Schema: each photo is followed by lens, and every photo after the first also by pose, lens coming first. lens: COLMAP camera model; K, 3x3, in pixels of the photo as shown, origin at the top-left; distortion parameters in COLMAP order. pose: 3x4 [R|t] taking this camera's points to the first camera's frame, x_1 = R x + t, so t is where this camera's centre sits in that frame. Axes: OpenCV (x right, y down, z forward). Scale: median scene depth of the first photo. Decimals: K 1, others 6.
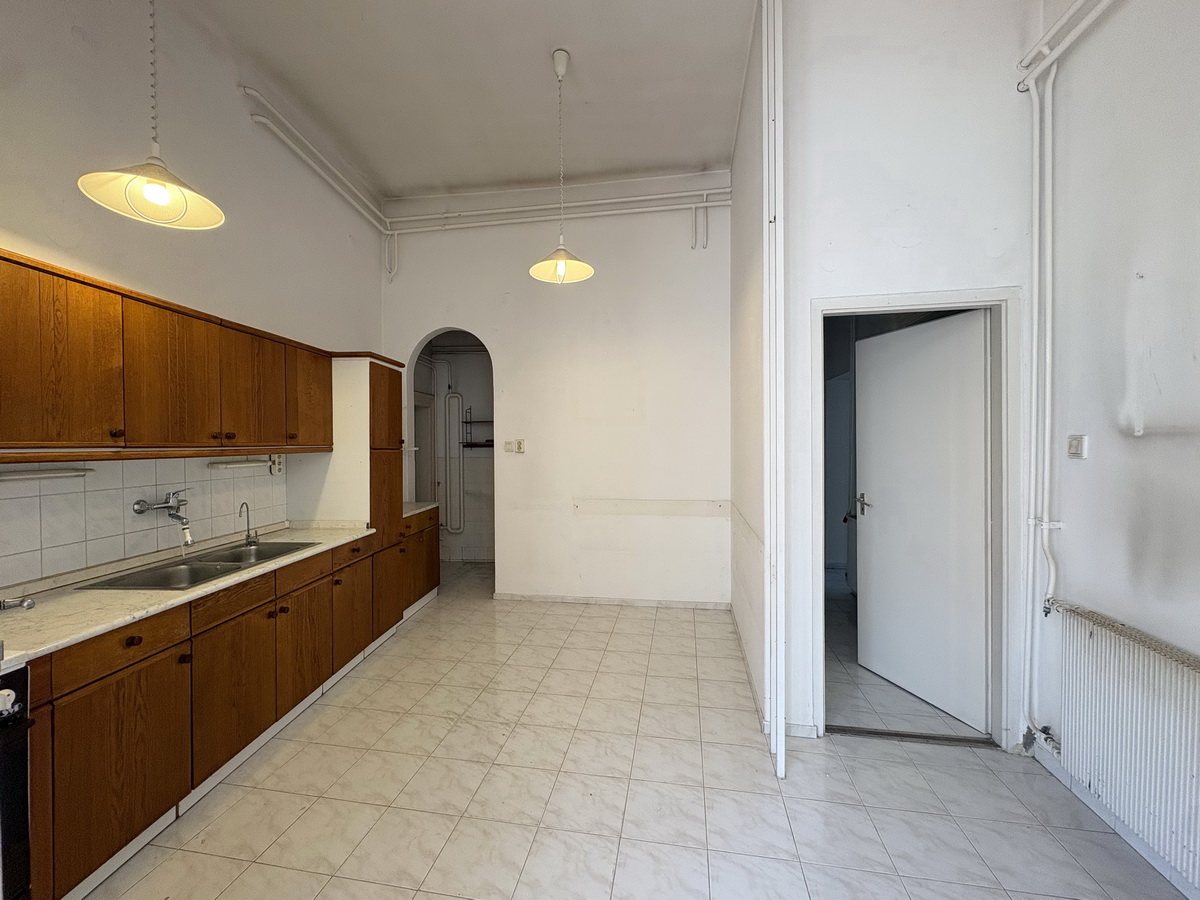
lens RADIAL K [[481.8, 0, 600.7], [0, 481.8, 447.6], [0, 0, 1]] dist [-0.001933, -0.000283]
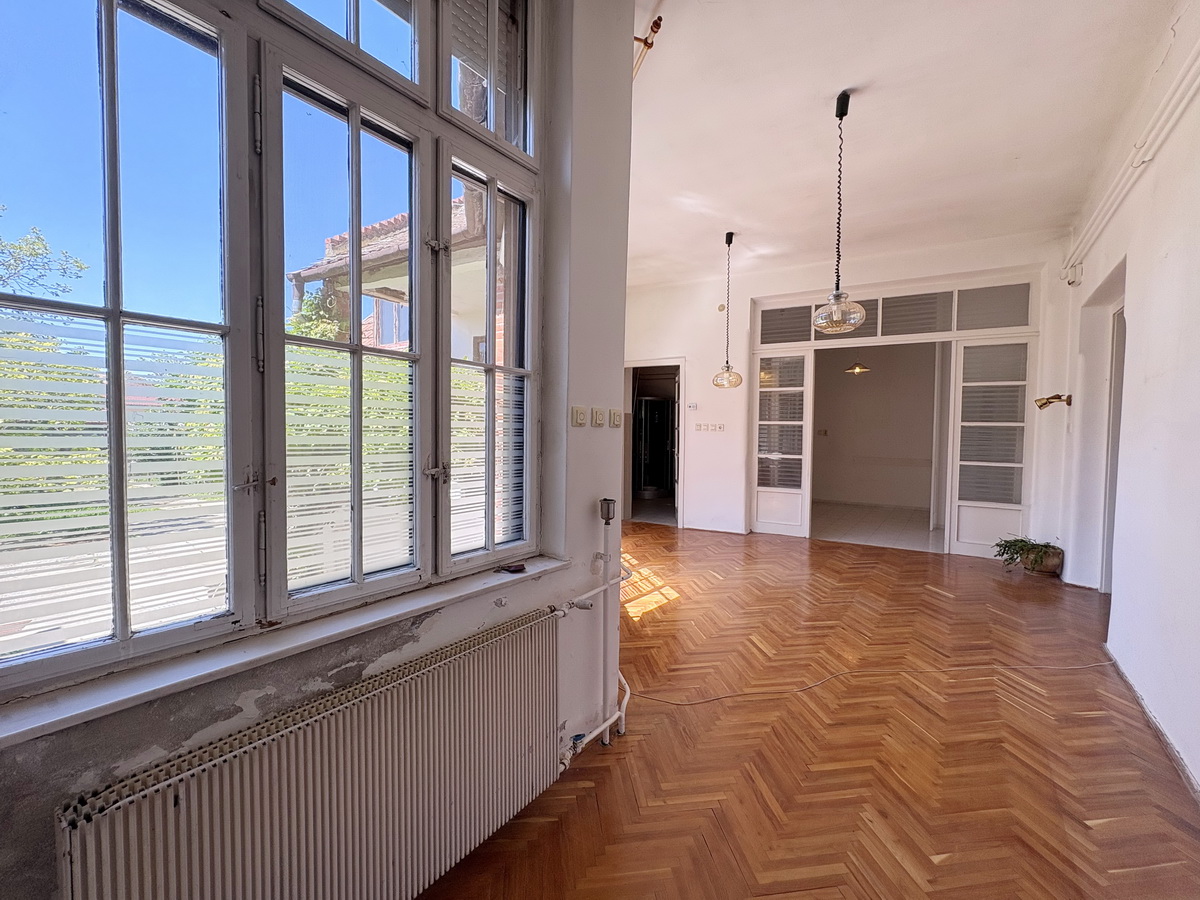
lens RADIAL K [[486.0, 0, 600.1], [0, 486.0, 447.4], [0, 0, 1]] dist [0.003120, 0.000028]
pose [[0.891415, 0.031046, -0.452124, -0.152713], [-0.020132, 0.999379, 0.028930, 0.041202], [0.452741, -0.016687, 0.891486, -2.819951]]
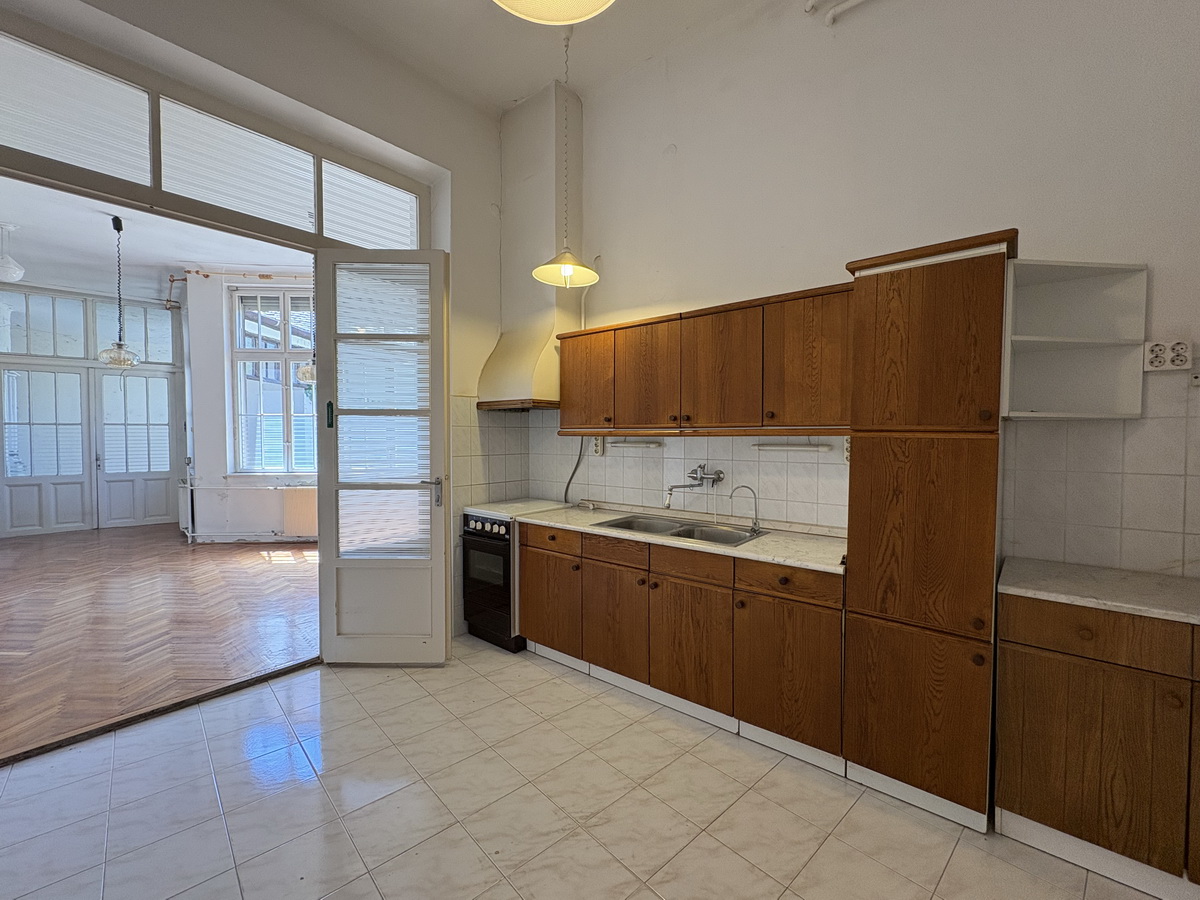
lens RADIAL K [[504.4, 0, 601.9], [0, 504.4, 448.3], [0, 0, 1]] dist [-0.001237, 0.000339]
pose [[-0.611470, 0.027940, -0.790774, 0.265966], [-0.003289, 0.999278, 0.037850, 0.002311], [0.791260, 0.025745, -0.610937, 1.617275]]
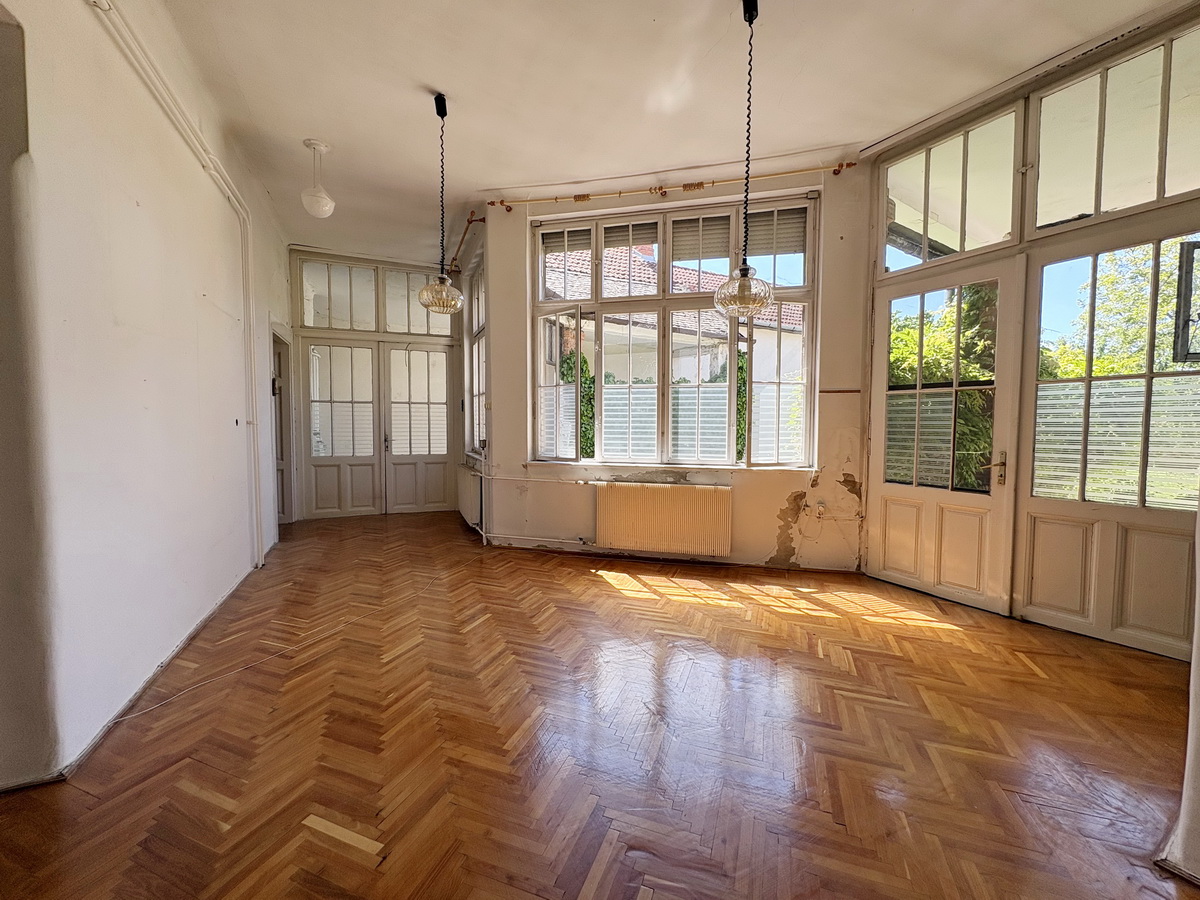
lens RADIAL K [[481.8, 0, 600.7], [0, 481.8, 447.6], [0, 0, 1]] dist [-0.001933, -0.000283]
pose [[-0.827162, 0.028663, -0.561231, 0.246908], [-0.008065, 0.997990, 0.062854, 0.060469], [0.561905, 0.056517, -0.825269, 0.174567]]
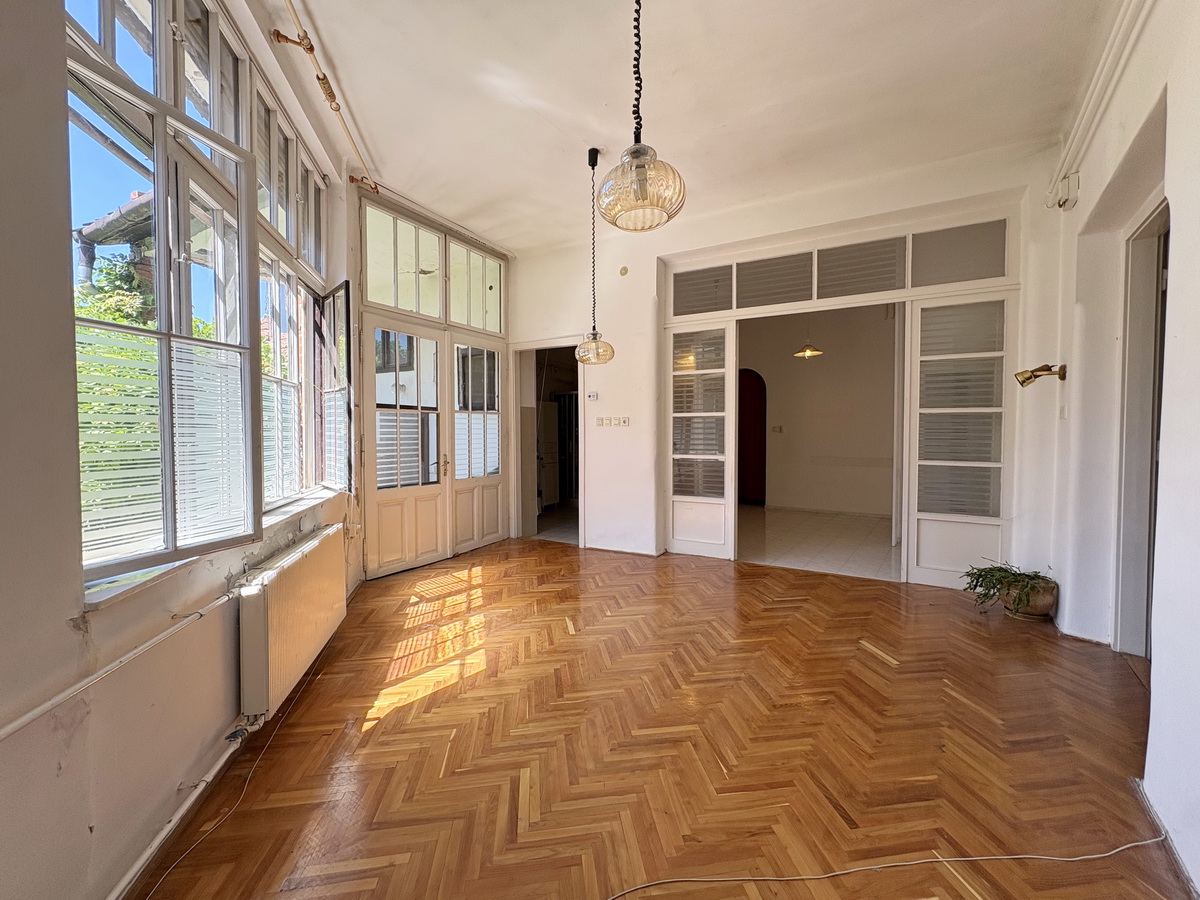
lens RADIAL K [[477.4, 0, 598.9], [0, 477.4, 447.6], [0, 0, 1]] dist [0.000141, -0.000066]
pose [[0.892764, 0.017439, -0.450188, 0.084872], [-0.008114, 0.999711, 0.022637, 0.065517], [0.450452, -0.016556, 0.892647, -1.987465]]
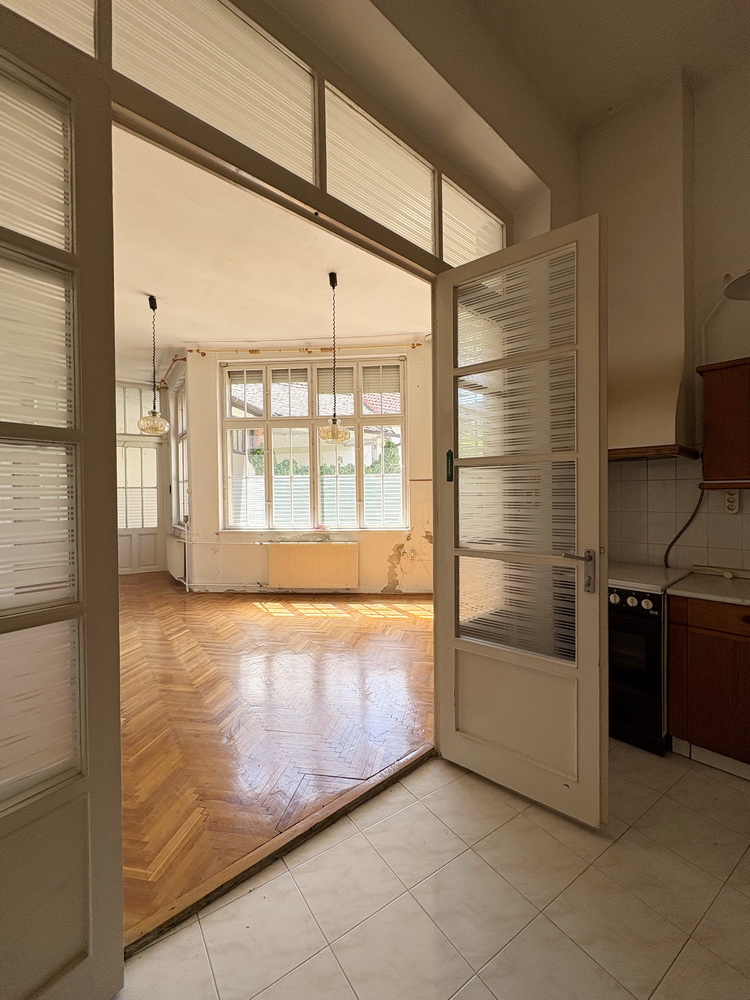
lens RADIAL K [[420.4, 0, 376.7], [0, 420.4, 499.0], [0, 0, 1]] dist [-0.001237, 0.000339]
pose [[-0.716983, 0.018283, -0.696851, 0.437513], [0.006986, 0.999794, 0.019044, 0.020480], [0.697055, 0.008786, -0.716964, 0.798515]]
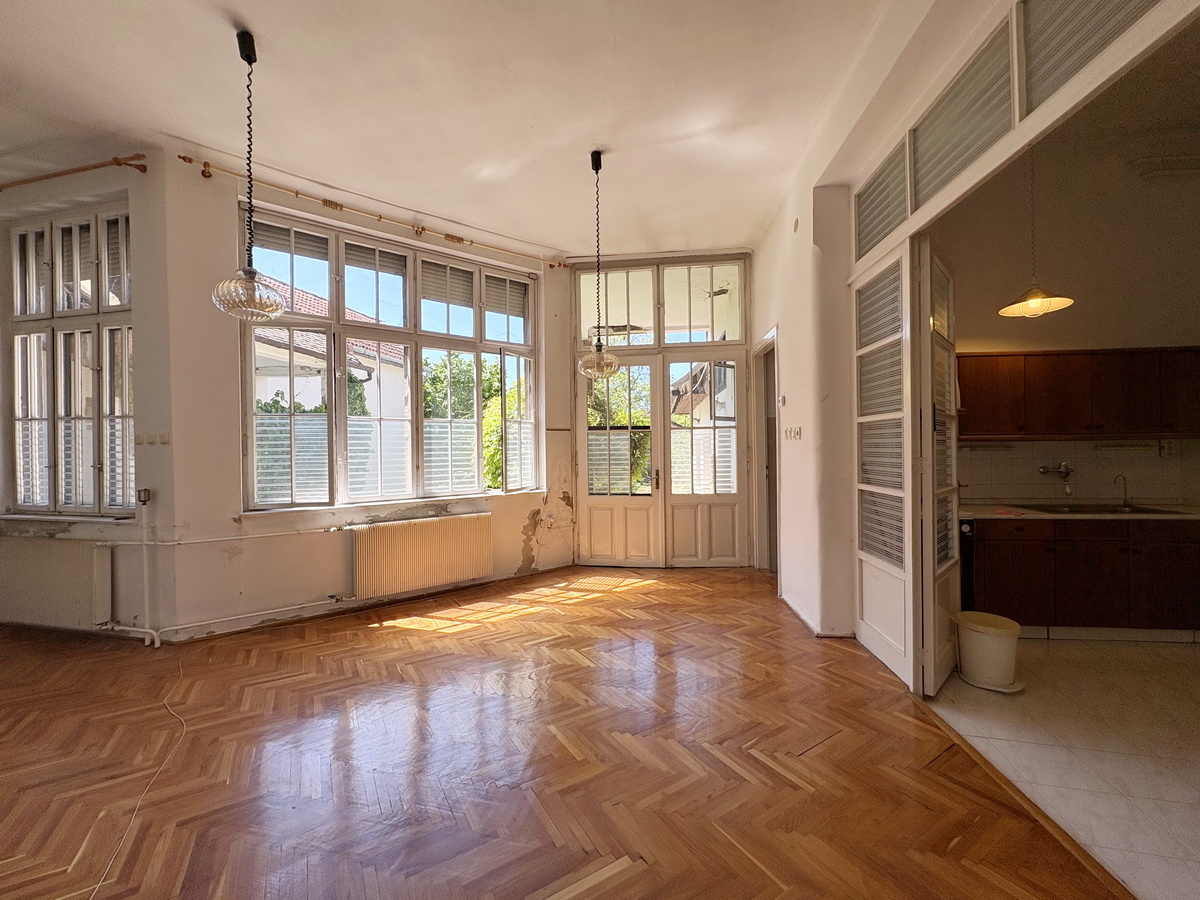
lens RADIAL K [[477.4, 0, 598.9], [0, 477.4, 447.6], [0, 0, 1]] dist [0.000141, -0.000066]
pose [[-0.058843, 0.005483, -0.998252, 0.832331], [0.000709, 0.999985, 0.005450, 0.032231], [0.998267, -0.000387, -0.058846, -0.481800]]
